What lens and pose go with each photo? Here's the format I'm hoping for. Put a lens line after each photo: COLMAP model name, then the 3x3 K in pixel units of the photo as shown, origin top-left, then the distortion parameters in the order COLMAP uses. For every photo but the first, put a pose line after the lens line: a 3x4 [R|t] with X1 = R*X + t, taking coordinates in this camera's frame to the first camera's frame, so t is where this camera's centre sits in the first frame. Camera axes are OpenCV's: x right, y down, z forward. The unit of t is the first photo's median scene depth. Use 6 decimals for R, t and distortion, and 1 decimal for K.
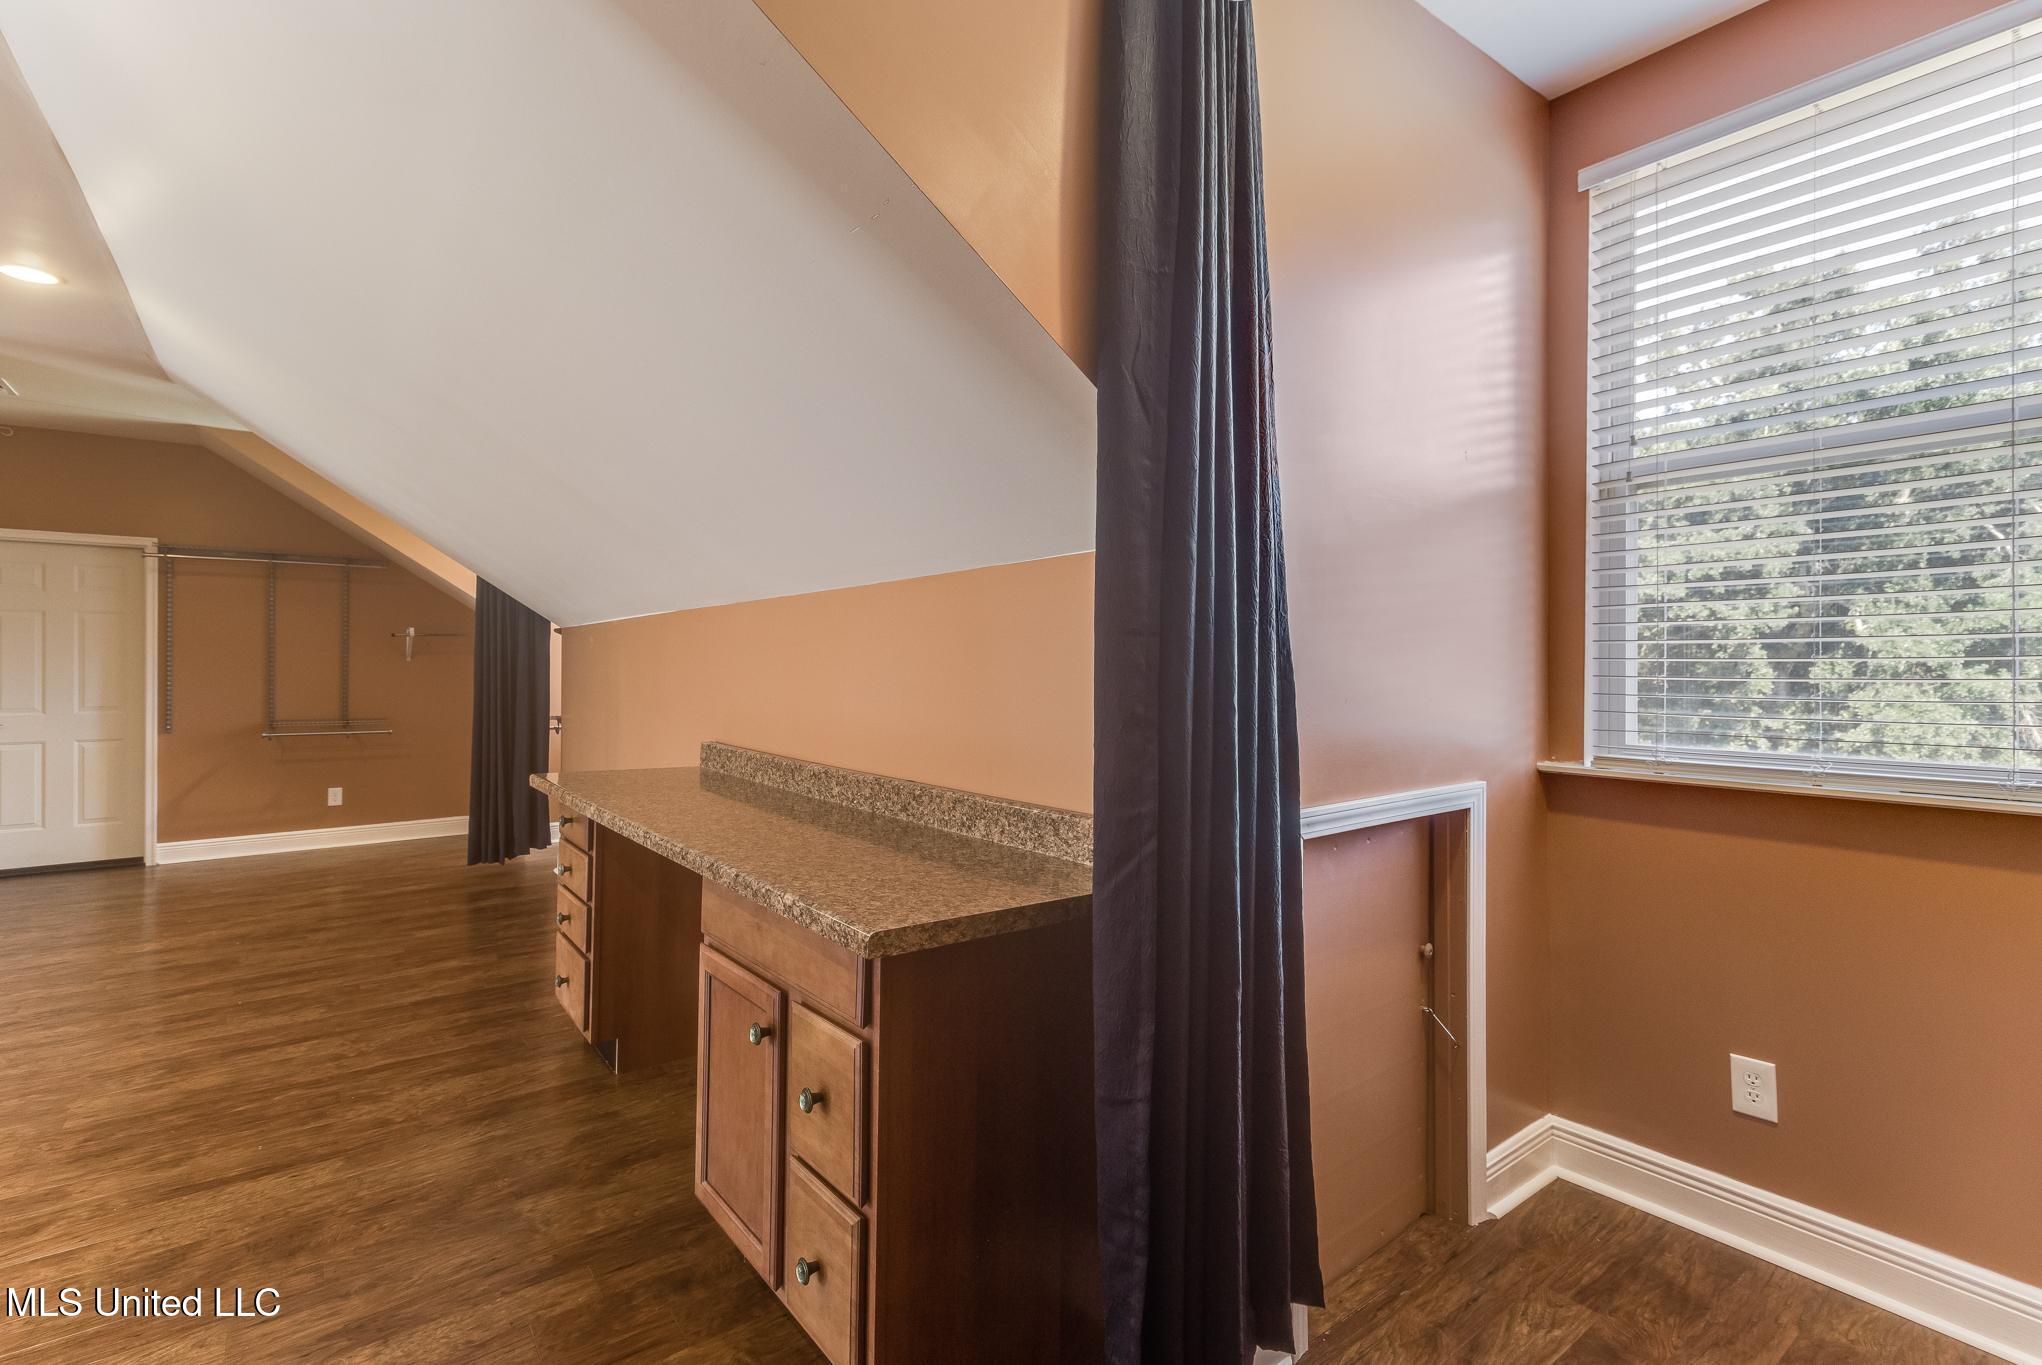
lens RADIAL K [[949.6, 0, 1018.6], [0, 949.6, 670.9], [0, 0, 1]] dist [0.004035, 0.001216]
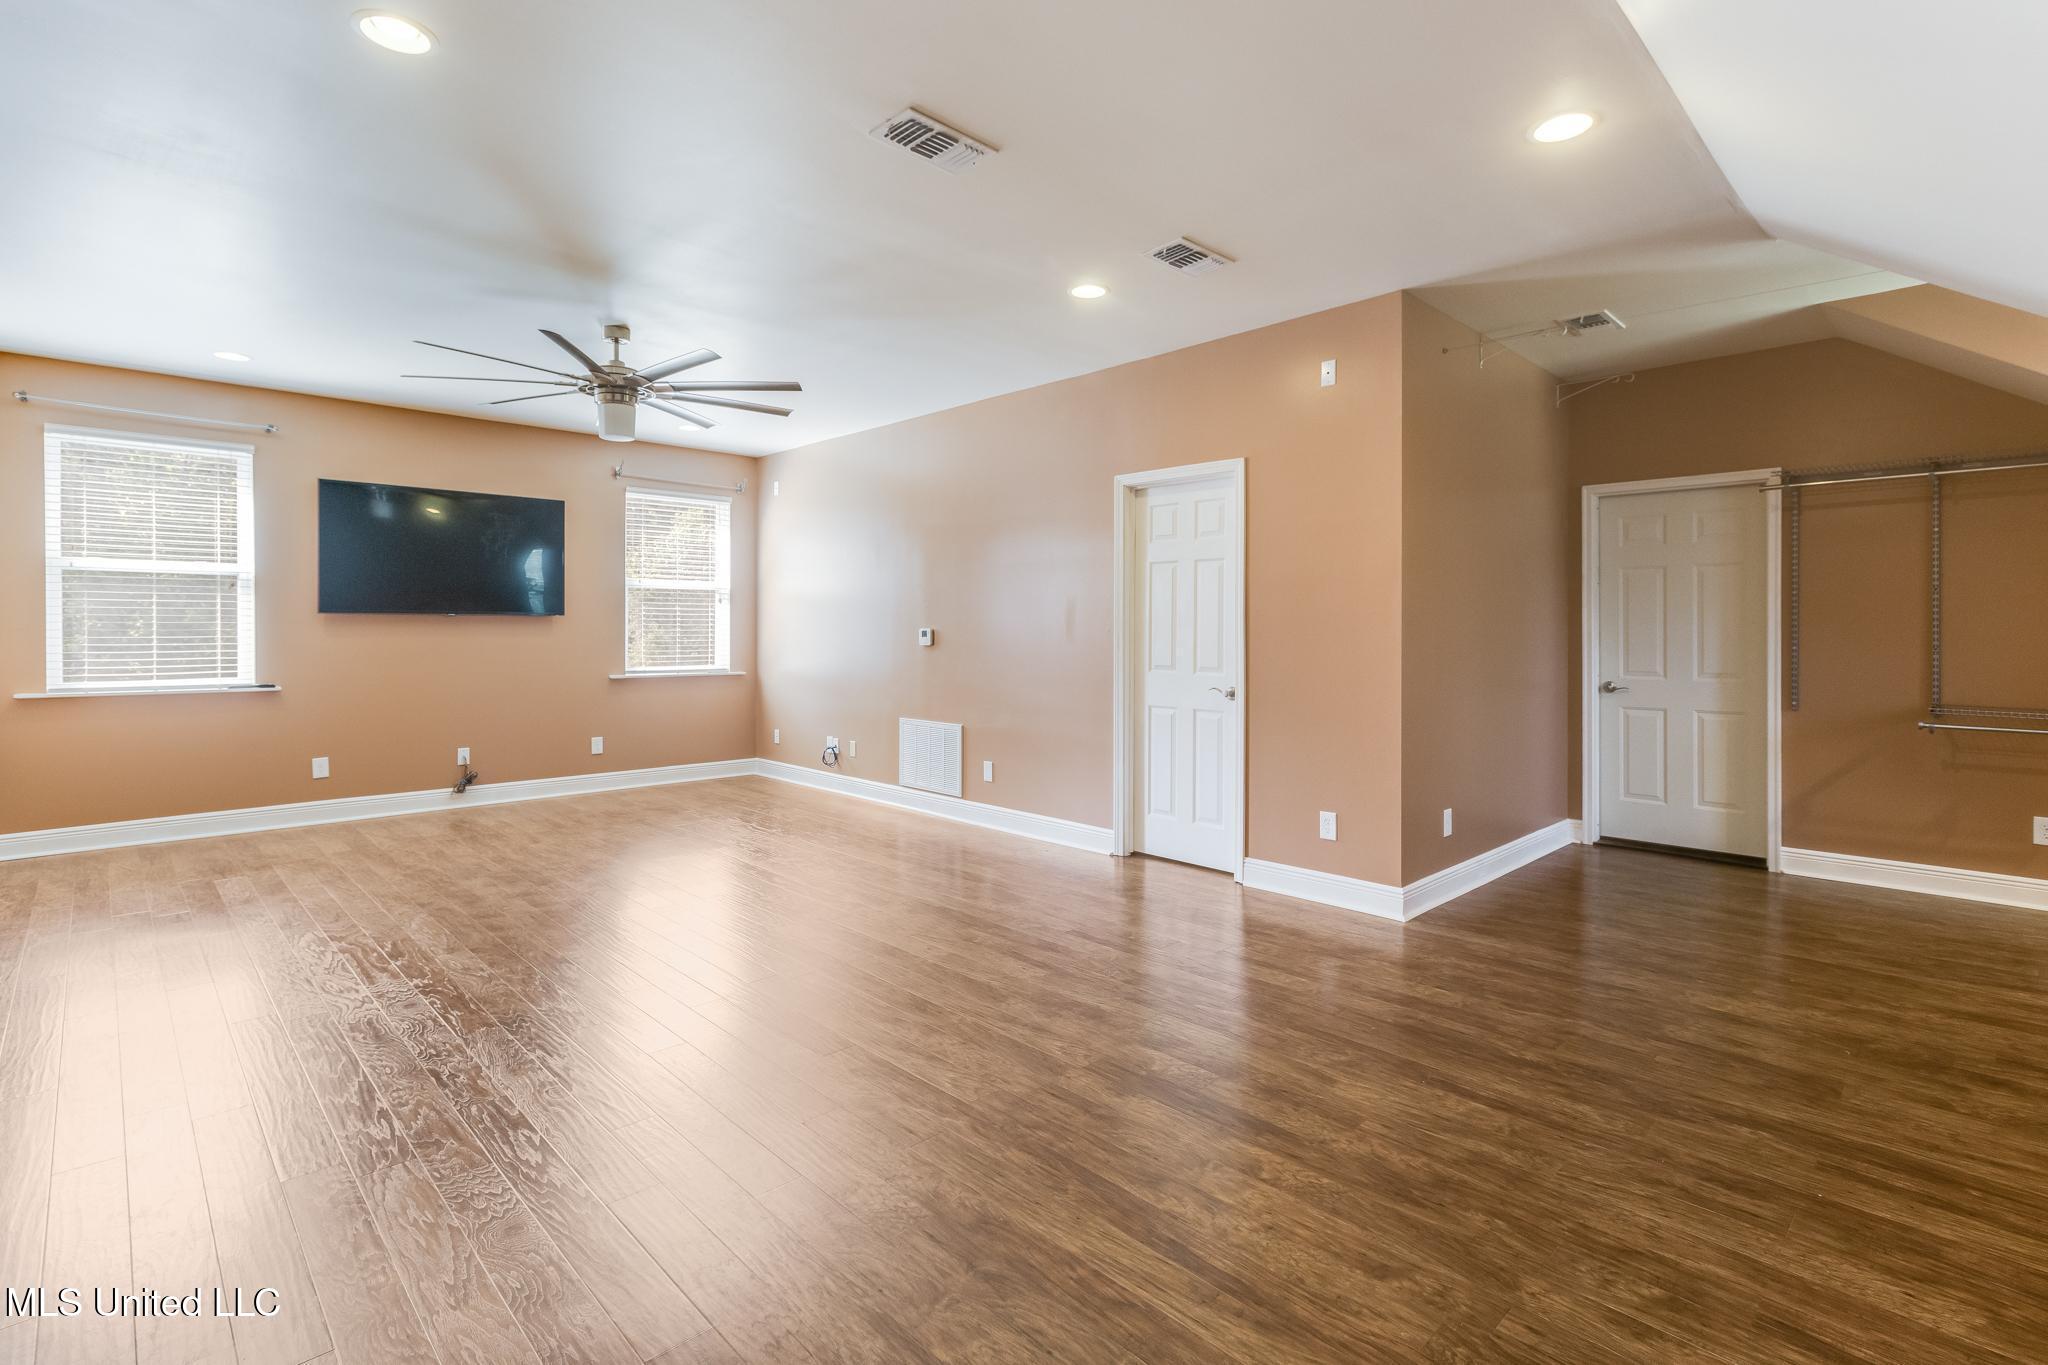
lens RADIAL K [[952.4, 0, 1005.3], [0, 952.4, 628.7], [0, 0, 1]] dist [0.004035, 0.001216]
pose [[0.106434, -0.002173, -0.994317, -0.173984], [-0.004582, 0.999986, -0.002676, 0.002324], [0.994309, 0.004840, 0.106422, 0.267574]]
